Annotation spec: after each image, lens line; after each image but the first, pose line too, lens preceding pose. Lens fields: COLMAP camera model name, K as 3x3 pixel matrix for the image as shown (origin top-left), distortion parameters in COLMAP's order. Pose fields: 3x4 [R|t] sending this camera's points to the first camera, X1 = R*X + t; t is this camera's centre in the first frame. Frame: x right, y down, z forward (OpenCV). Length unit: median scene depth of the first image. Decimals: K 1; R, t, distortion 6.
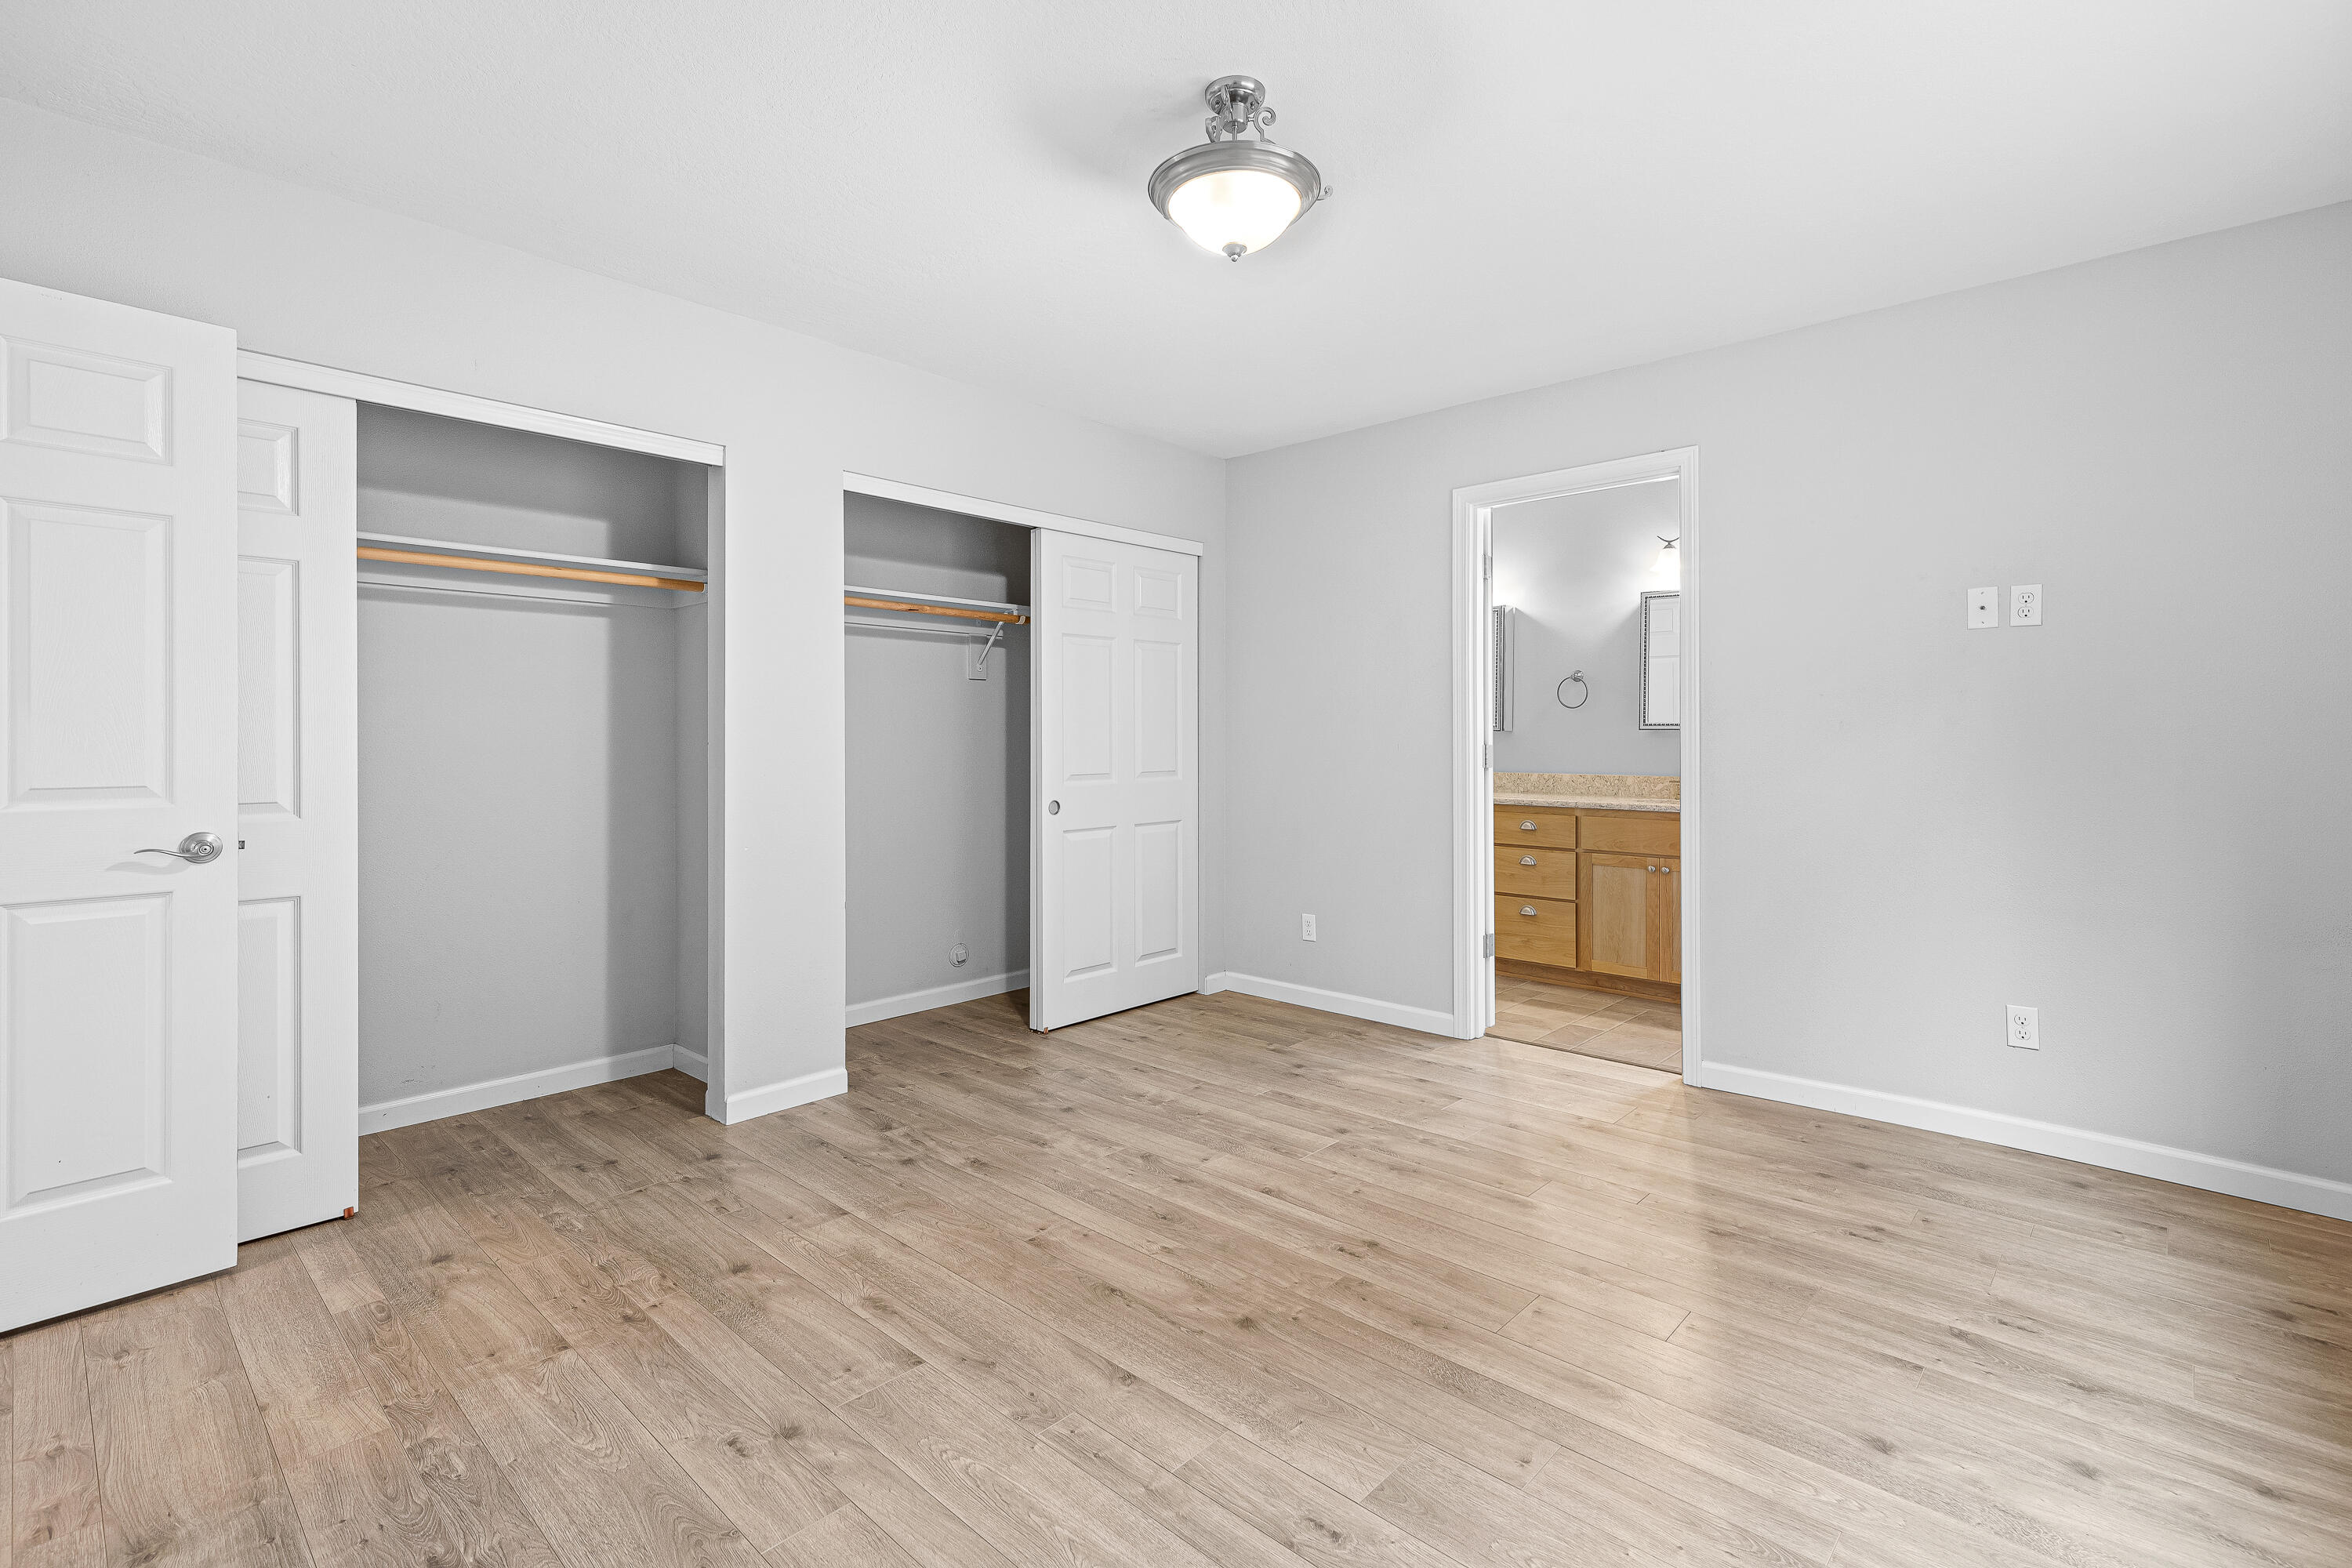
lens RADIAL K [[1078.4, 0, 1183.1], [0, 1078.4, 745.7], [0, 0, 1]] dist [0.011094, -0.001012]
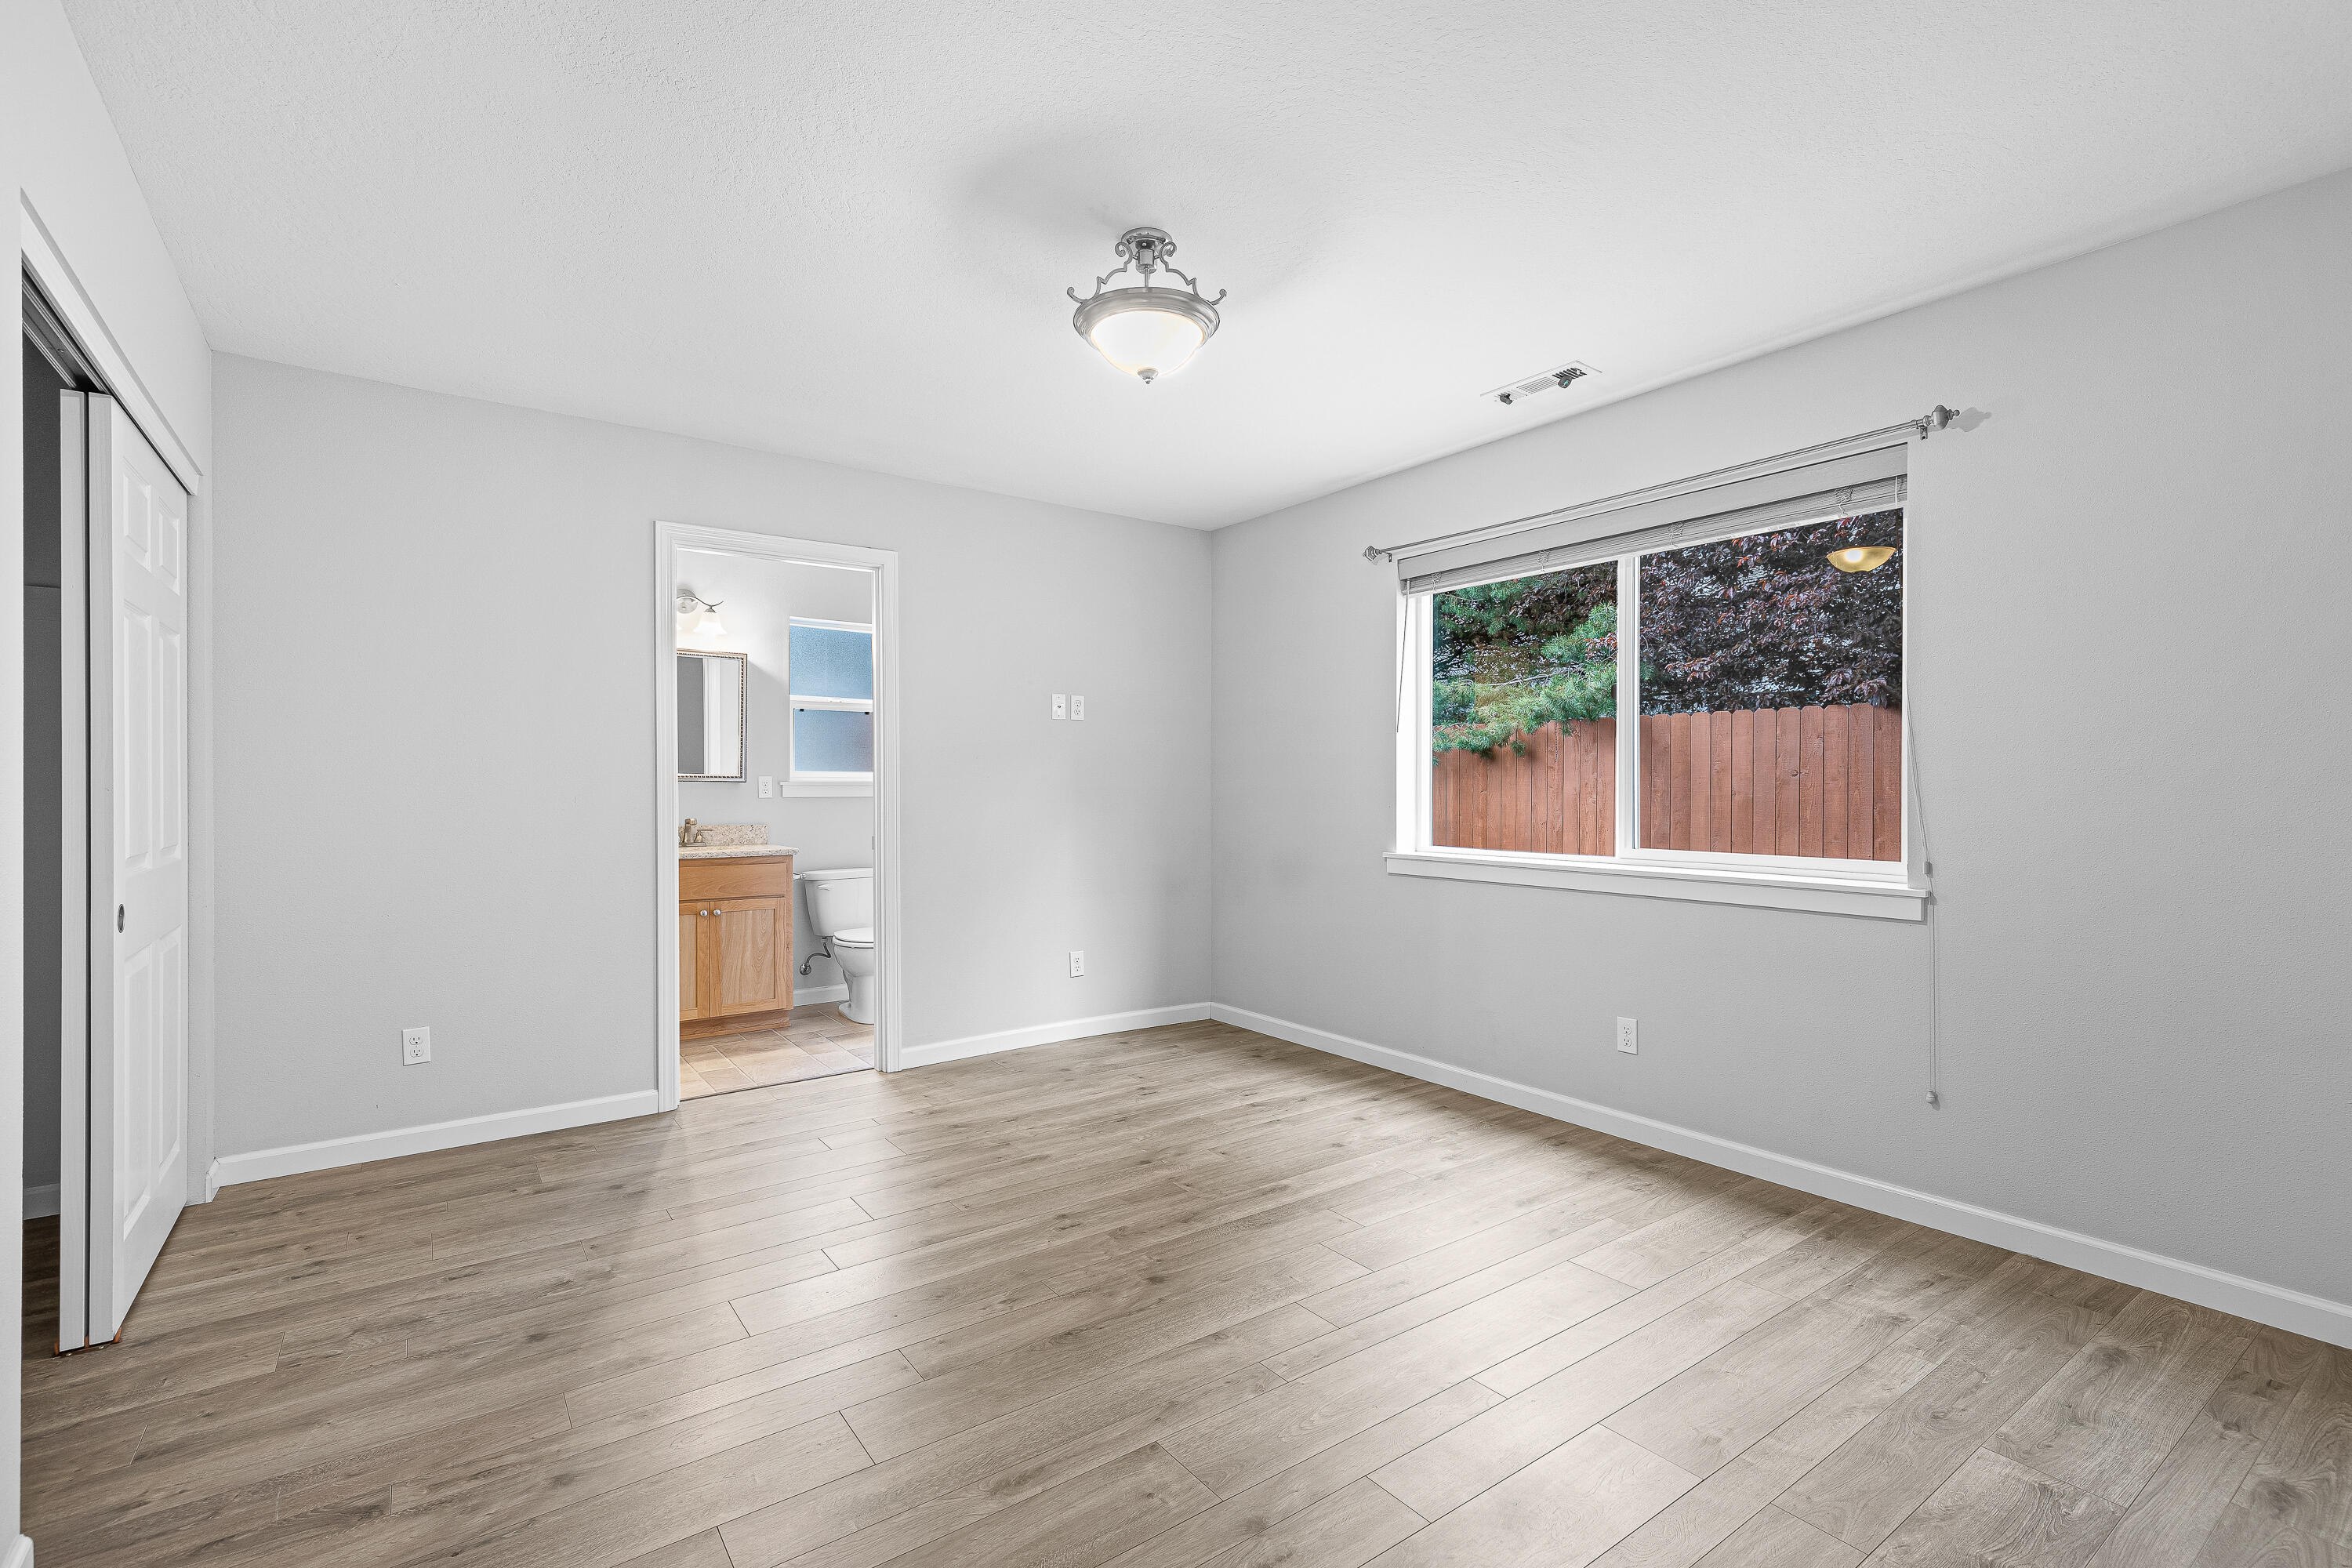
lens RADIAL K [[1063.6, 0, 1180.1], [0, 1063.6, 786.4], [0, 0, 1]] dist [0.010801, 0.000247]
pose [[0.192430, 0.002455, 0.981308, -0.922526], [0.008962, 0.999951, -0.004259, -0.002081], [-0.981270, 0.009614, 0.192399, 0.632341]]
